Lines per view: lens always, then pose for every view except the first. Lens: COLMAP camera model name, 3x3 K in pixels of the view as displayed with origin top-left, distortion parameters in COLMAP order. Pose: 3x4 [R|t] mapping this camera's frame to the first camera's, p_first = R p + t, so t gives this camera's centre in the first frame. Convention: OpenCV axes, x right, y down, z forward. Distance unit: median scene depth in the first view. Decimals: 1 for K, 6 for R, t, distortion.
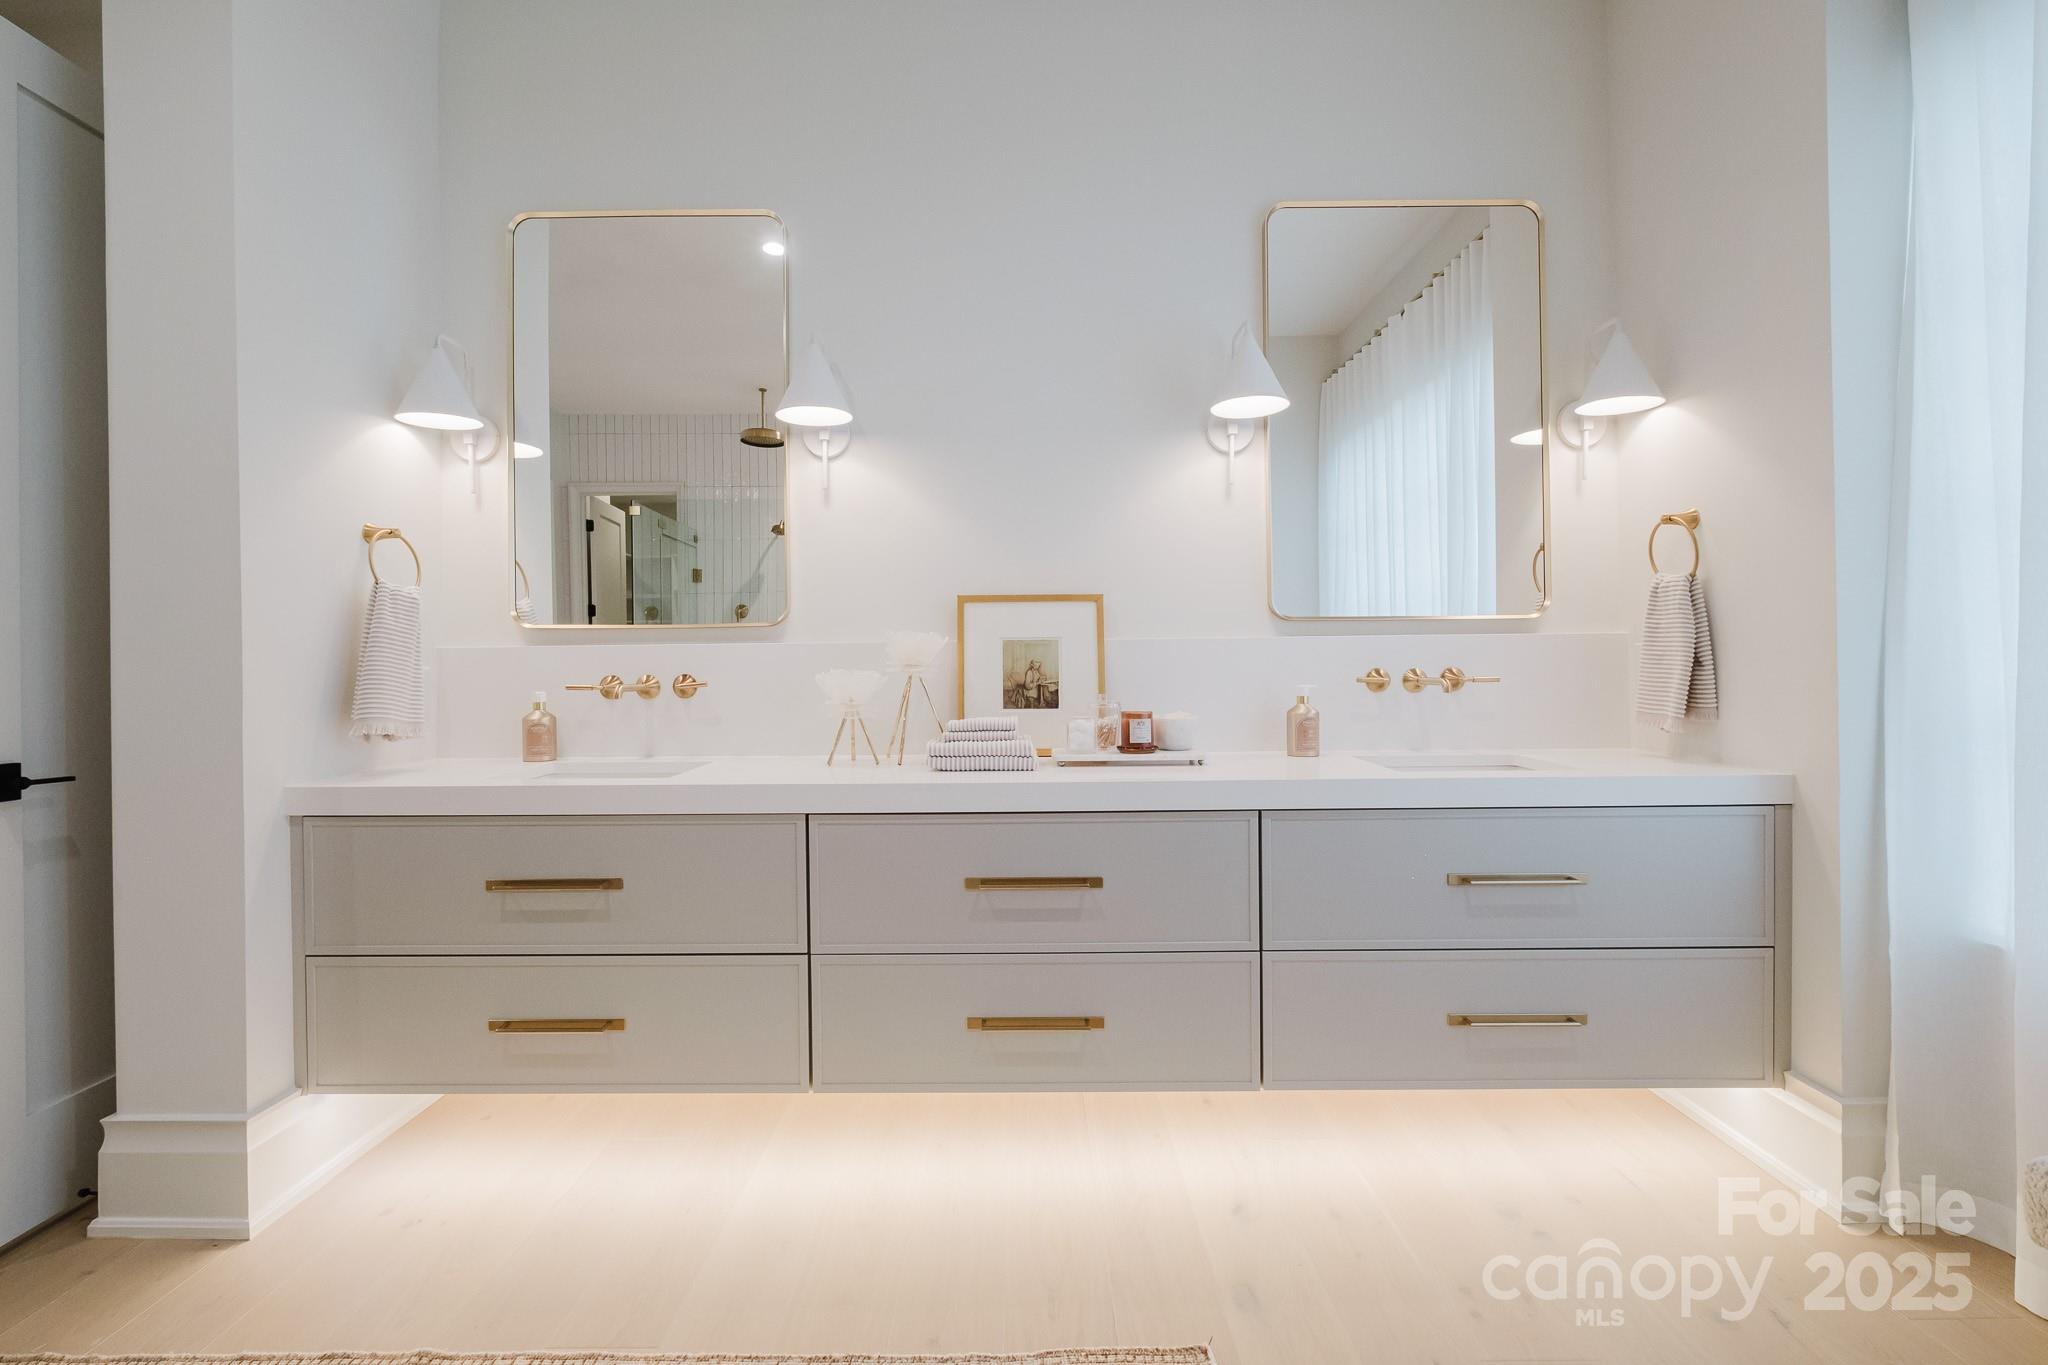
lens RADIAL K [[903.4, 0, 1000.3], [0, 903.4, 691.2], [0, 0, 1]] dist [-0.001200, -0.000210]
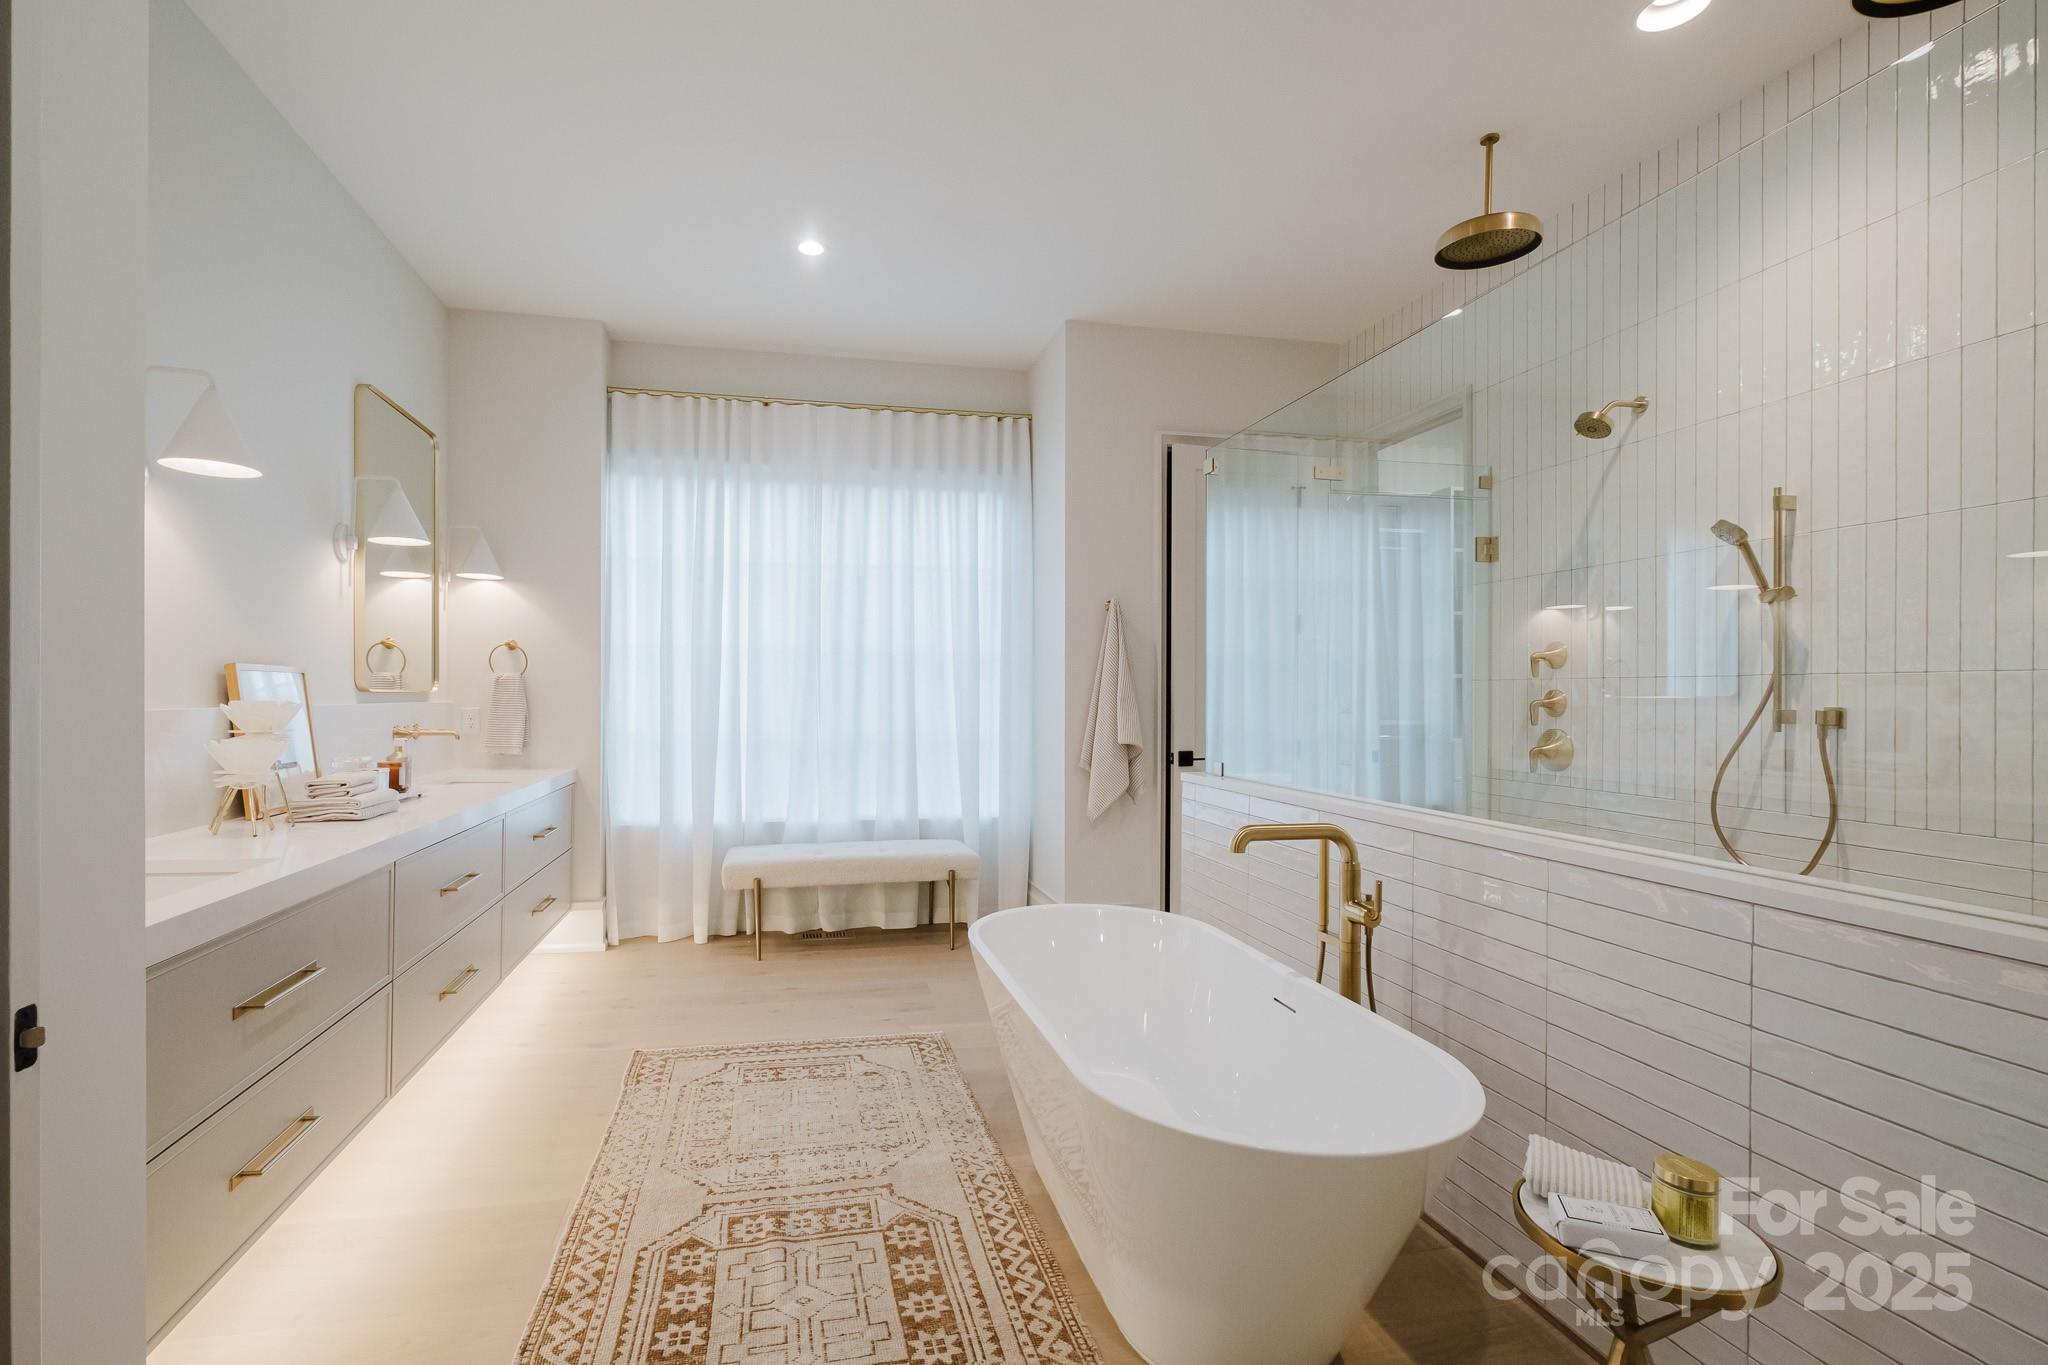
lens RADIAL K [[903.4, 0, 1000.3], [0, 903.4, 691.2], [0, 0, 1]] dist [-0.001200, -0.000210]
pose [[-0.243375, 0.013826, 0.969834, -1.574460], [0.007813, 0.999894, -0.012294, -0.068922], [-0.969901, 0.004585, -0.243458, 0.516439]]
